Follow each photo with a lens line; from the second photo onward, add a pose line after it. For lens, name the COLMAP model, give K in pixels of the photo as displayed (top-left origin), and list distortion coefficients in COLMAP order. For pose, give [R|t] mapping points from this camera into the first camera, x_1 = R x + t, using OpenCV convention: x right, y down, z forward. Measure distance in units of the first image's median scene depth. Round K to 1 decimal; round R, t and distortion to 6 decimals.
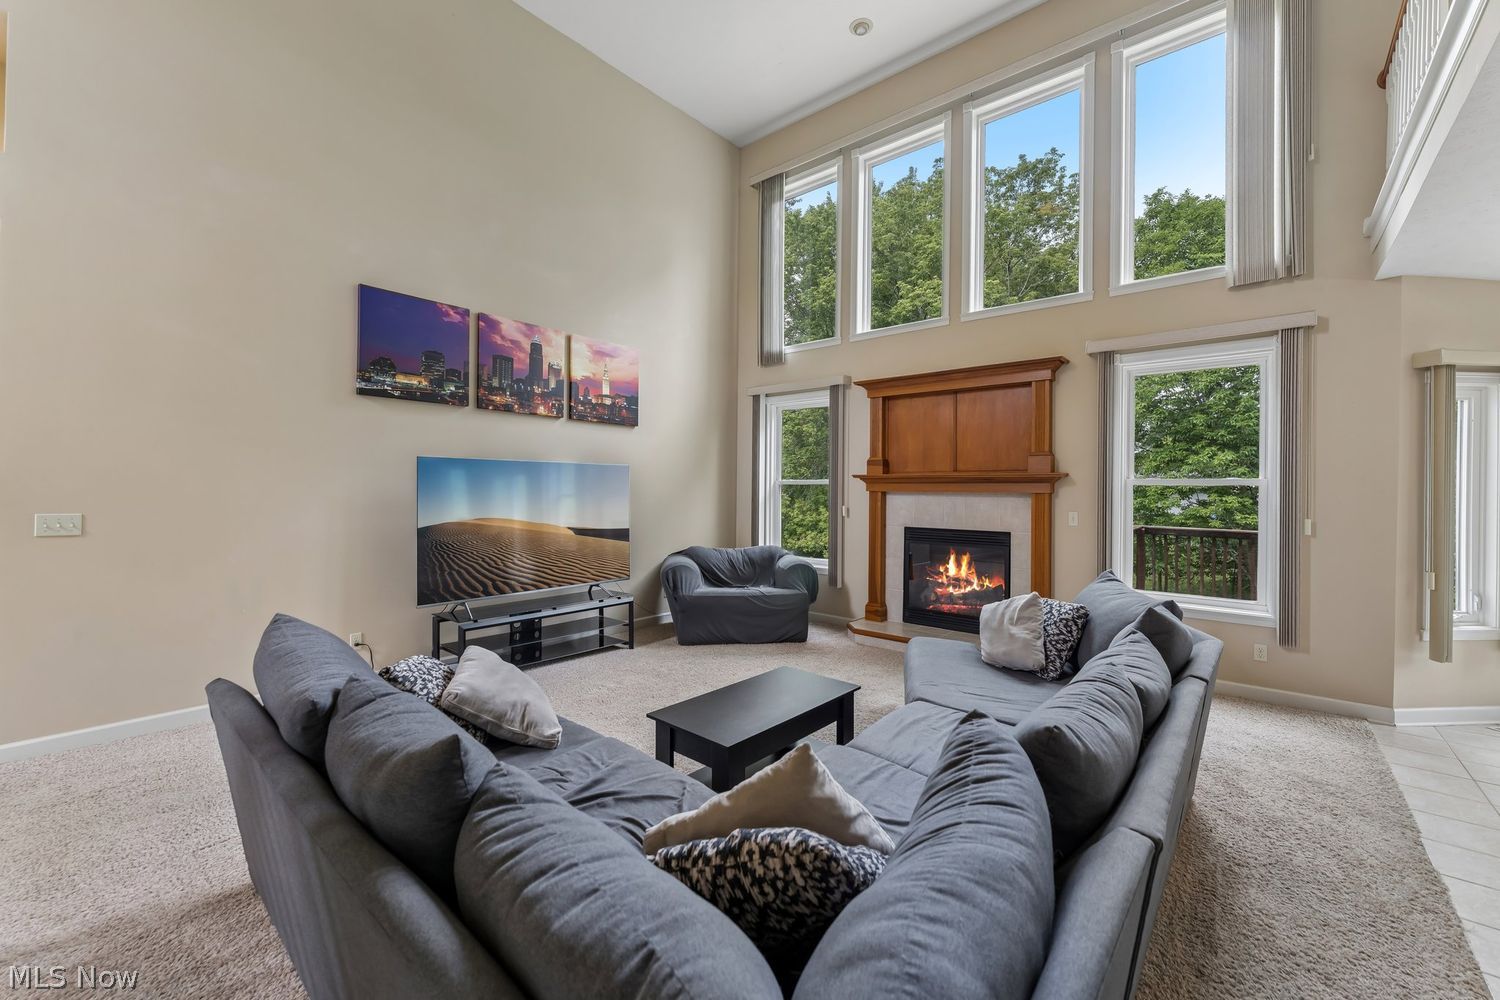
lens RADIAL K [[608.3, 0, 739.1], [0, 608.3, 488.0], [0, 0, 1]] dist [0.002057, -0.000070]
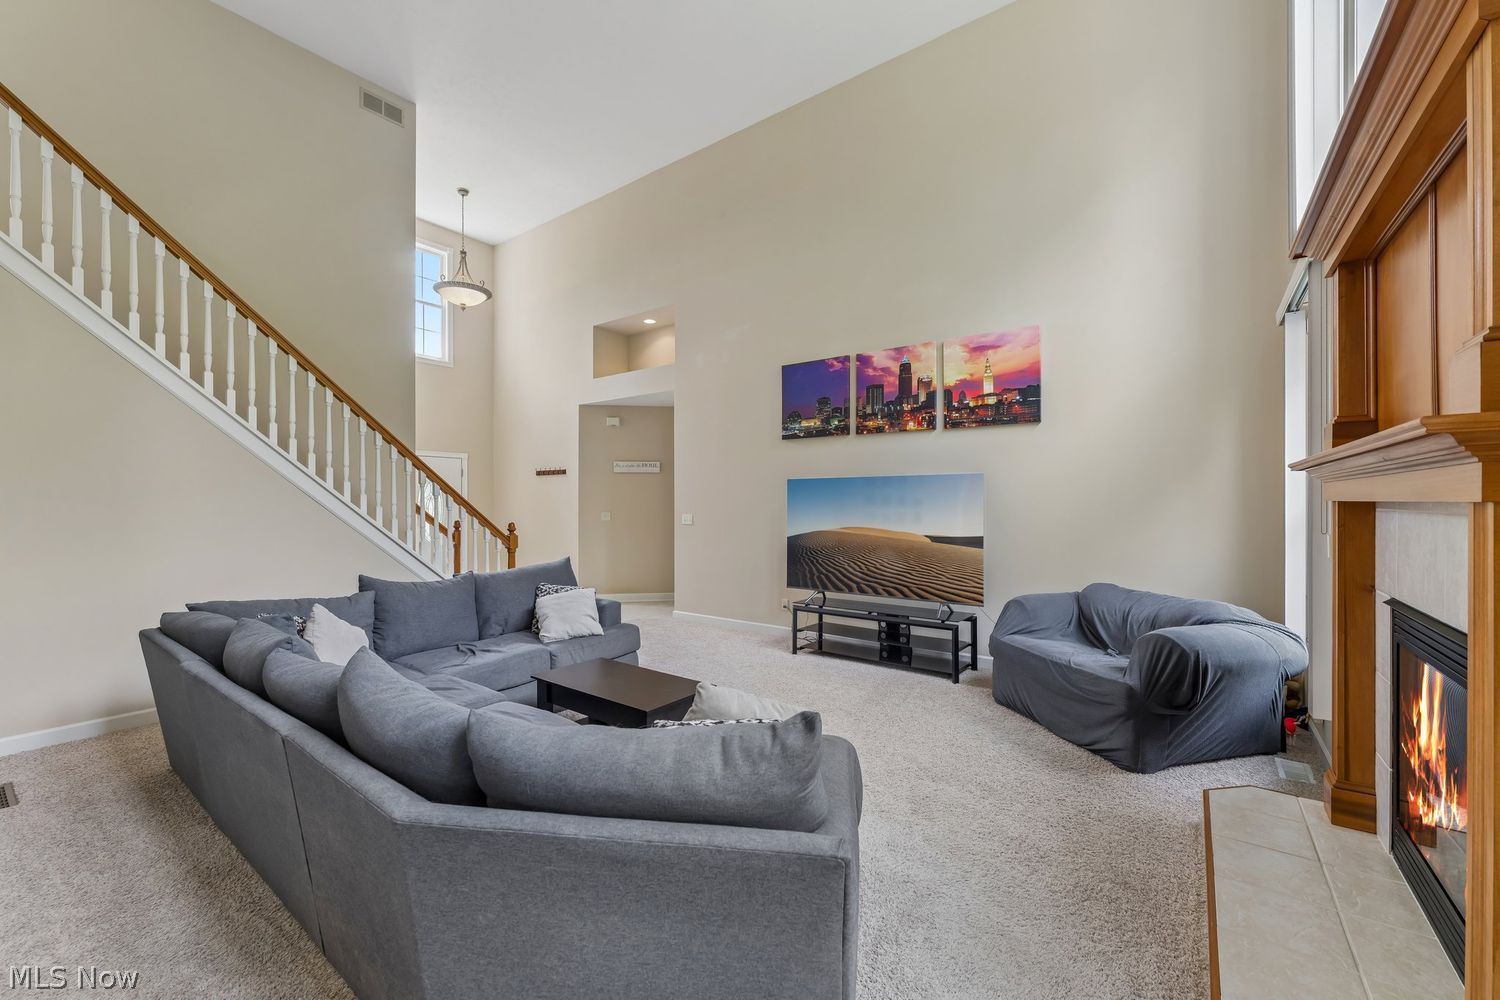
lens RADIAL K [[608.3, 0, 750.4], [0, 608.3, 497.9], [0, 0, 1]] dist [0.002057, -0.000070]
pose [[0.075202, -0.013461, -0.997077, 0.707014], [0.009033, 0.999877, -0.012818, 0.006499], [0.997127, -0.008042, 0.075314, 0.664786]]
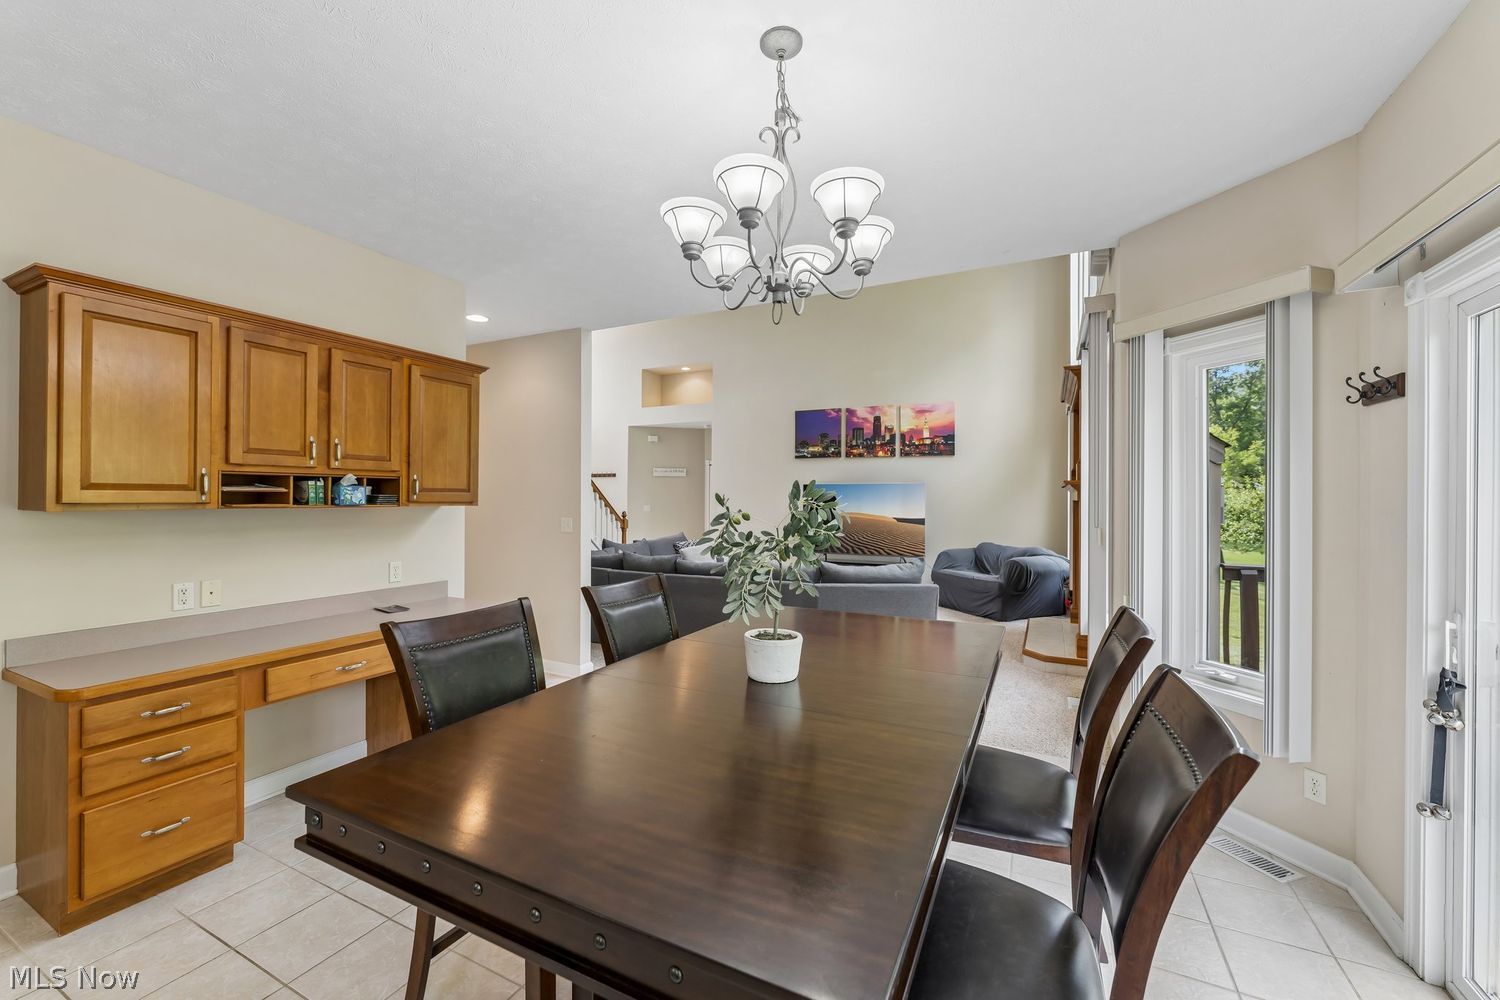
lens RADIAL K [[608.3, 0, 752.4], [0, 608.3, 490.2], [0, 0, 1]] dist [0.002057, -0.000070]
pose [[0.250519, -0.019056, -0.967924, 1.303917], [0.002980, 0.999817, -0.018913, 0.009037], [0.968107, 0.001853, 0.250529, 0.212627]]
